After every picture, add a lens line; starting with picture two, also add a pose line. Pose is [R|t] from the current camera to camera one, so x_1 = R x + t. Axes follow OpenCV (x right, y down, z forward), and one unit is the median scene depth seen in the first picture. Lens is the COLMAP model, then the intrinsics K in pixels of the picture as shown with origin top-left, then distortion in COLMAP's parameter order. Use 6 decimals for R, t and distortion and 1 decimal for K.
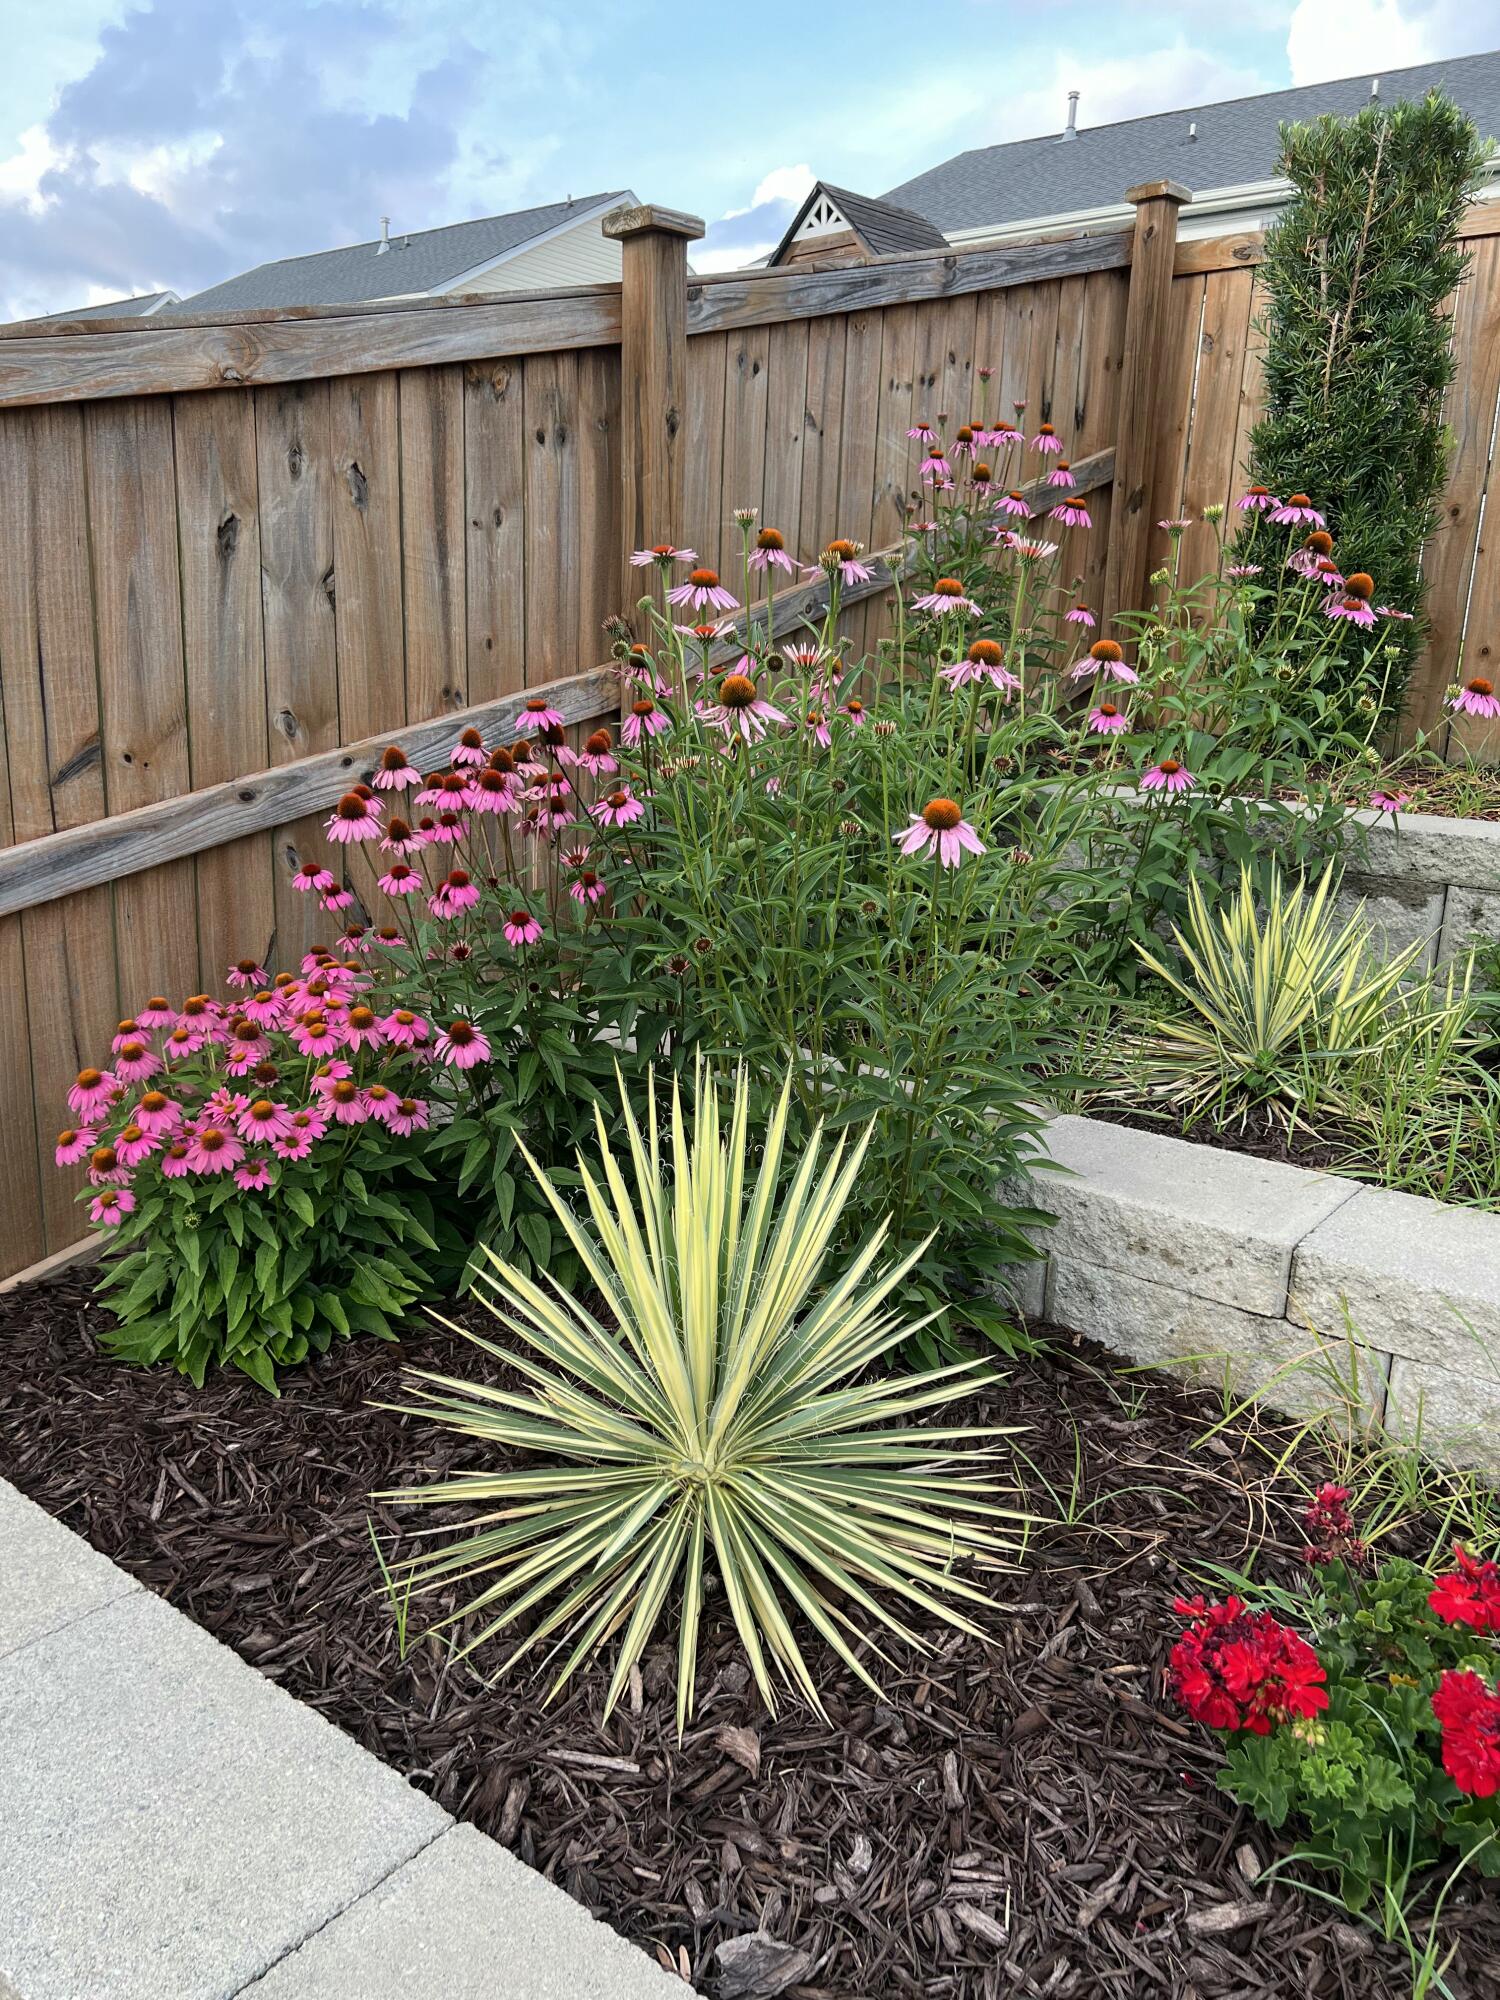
lens RADIAL K [[1480.3, 0, 739.7], [0, 1480.3, 1013.9], [0, 0, 1]] dist [0.043228, -0.062155]
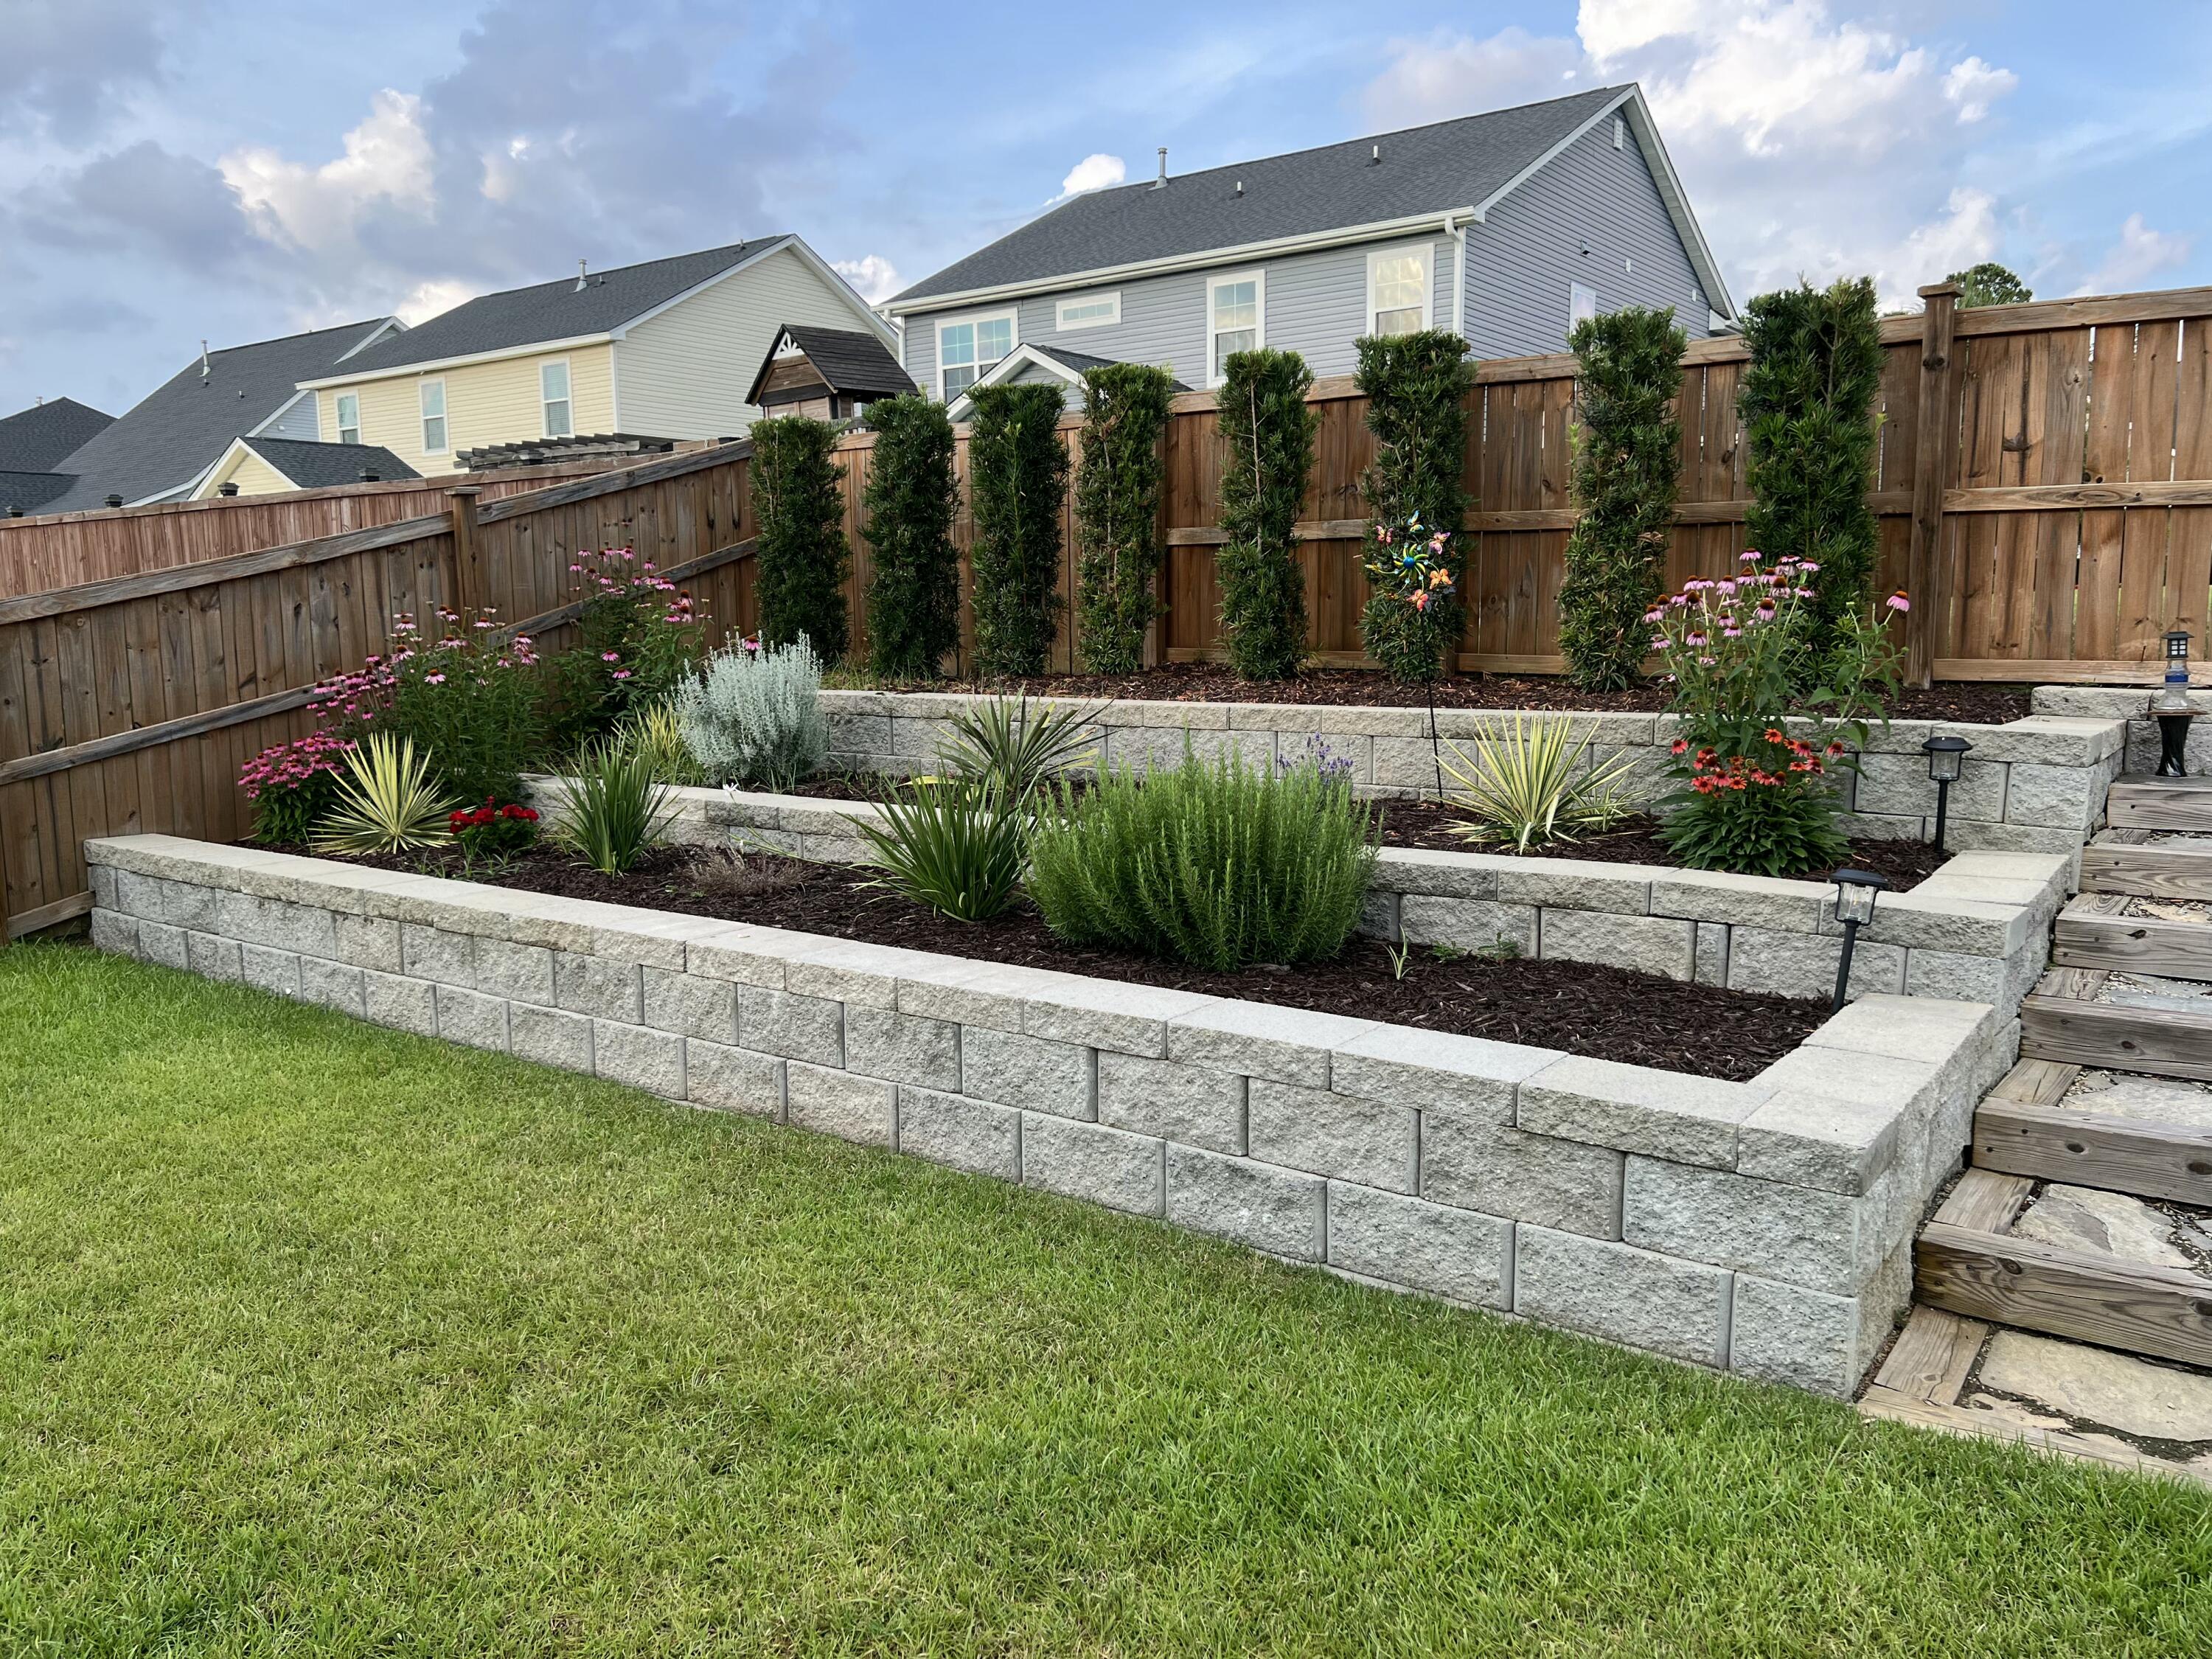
lens RADIAL K [[1637.2, 0, 1115.5], [0, 1637.2, 832.6], [0, 0, 1]] dist [0.043228, -0.062155]
pose [[0.998160, -0.047744, 0.037369, 1.167423], [0.051578, 0.992654, -0.109447, 0.586572], [-0.031869, 0.111173, 0.993290, -2.342030]]
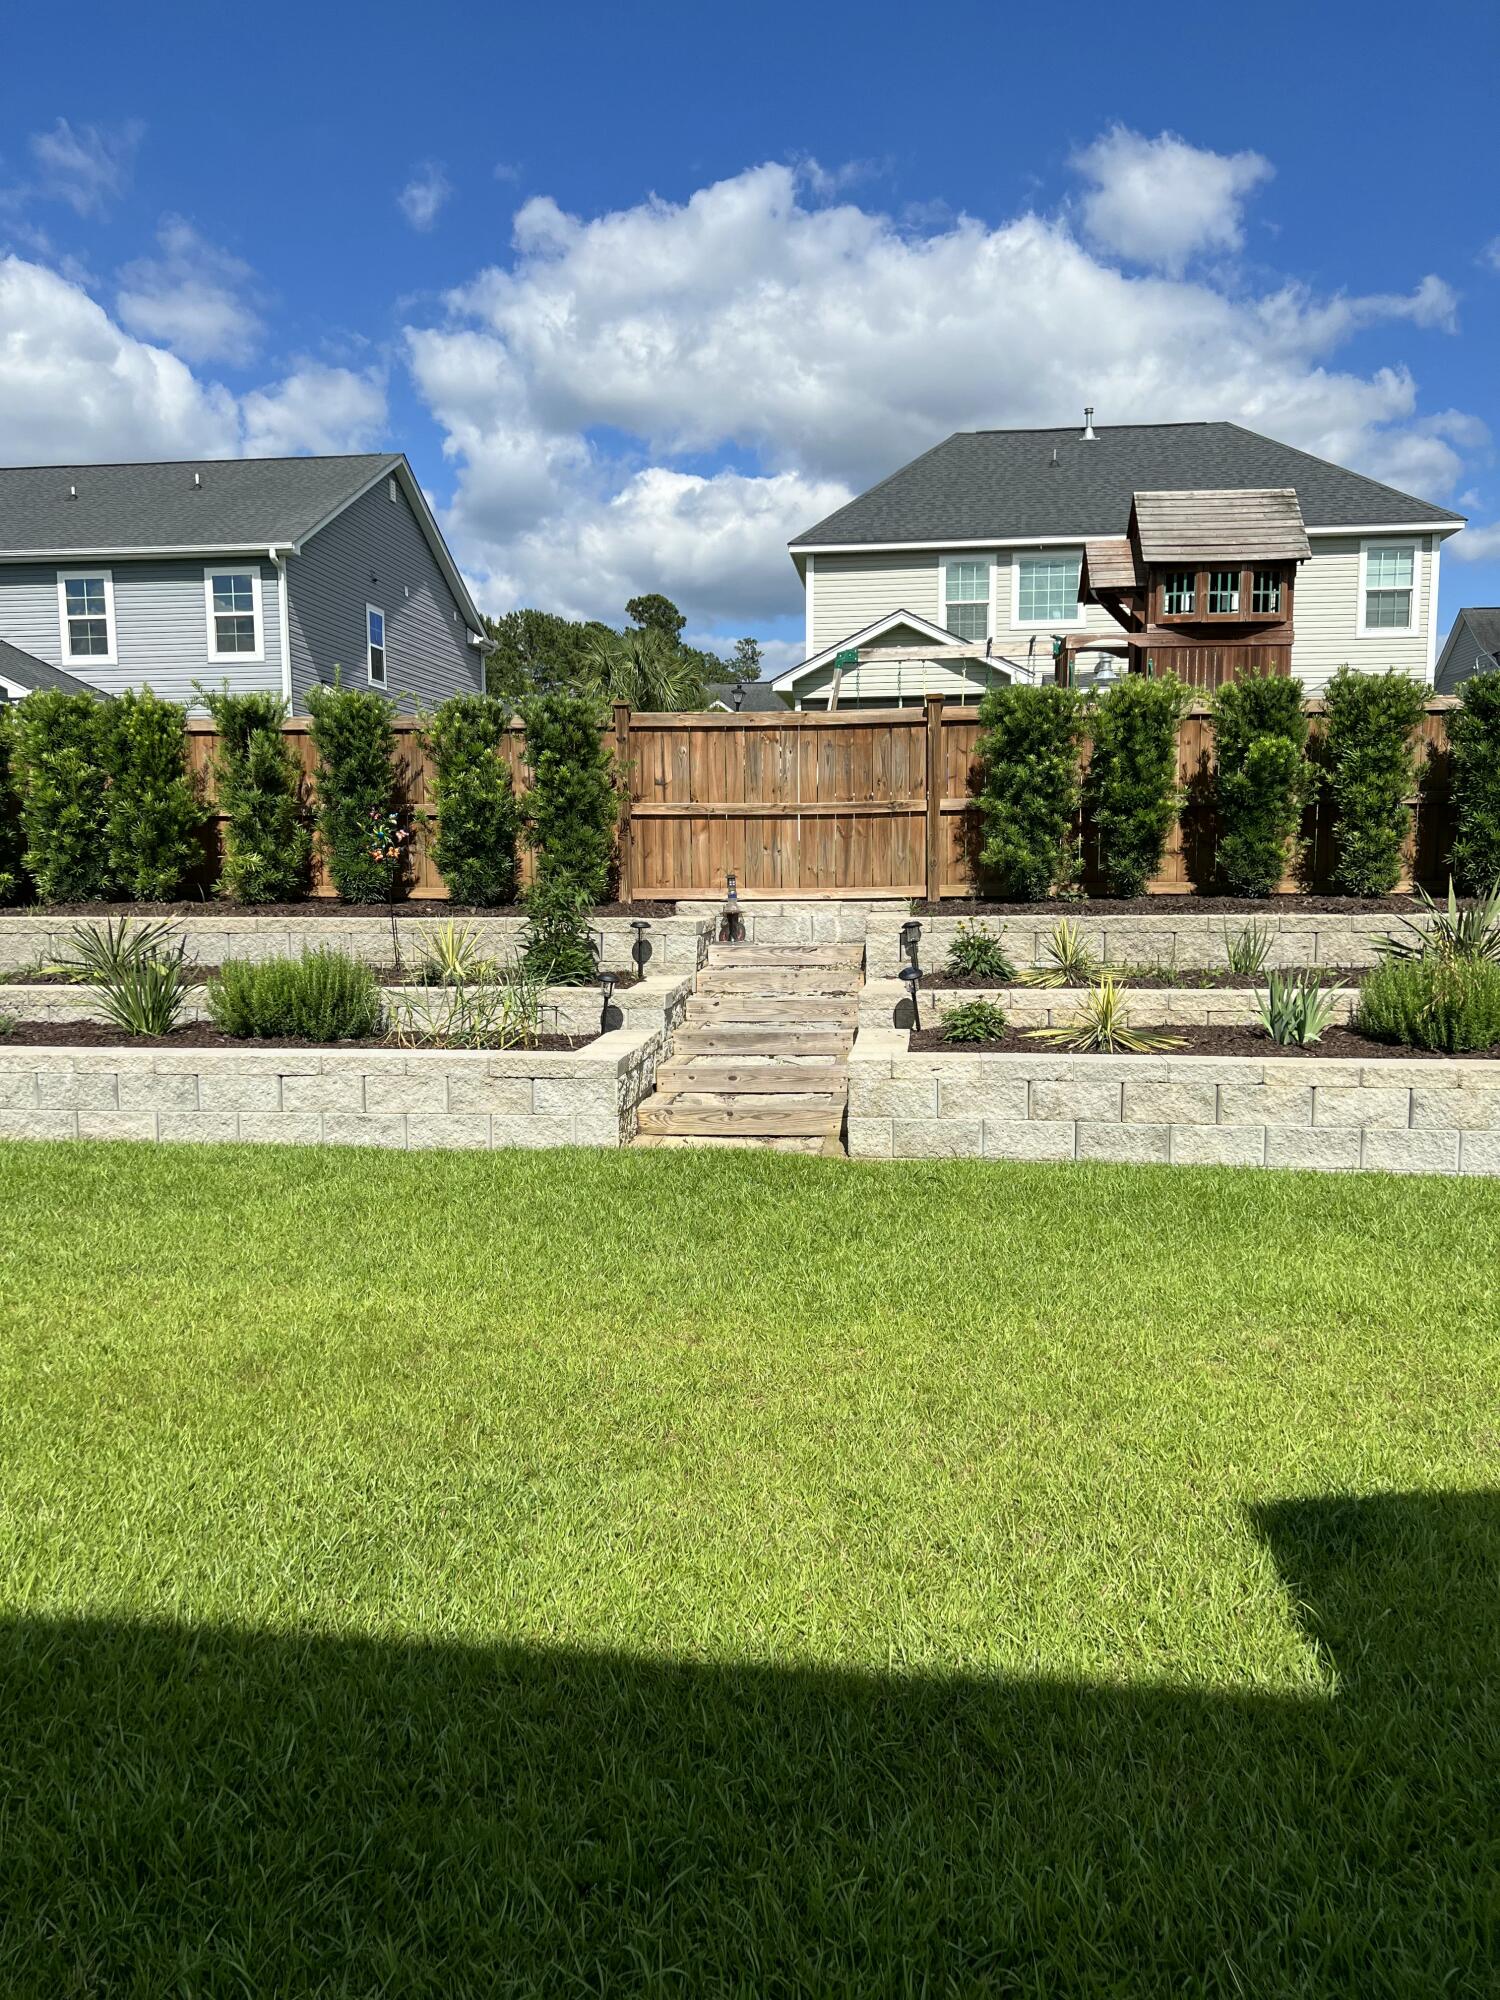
lens RADIAL K [[1480.3, 0, 740.0], [0, 1480.3, 1025.9], [0, 0, 1]] dist [0.043228, -0.062155]
pose [[0.841904, -0.102249, 0.529851, 0.353490], [0.163201, 0.984149, -0.069400, 0.897484], [-0.514356, 0.144901, 0.845246, -3.854099]]
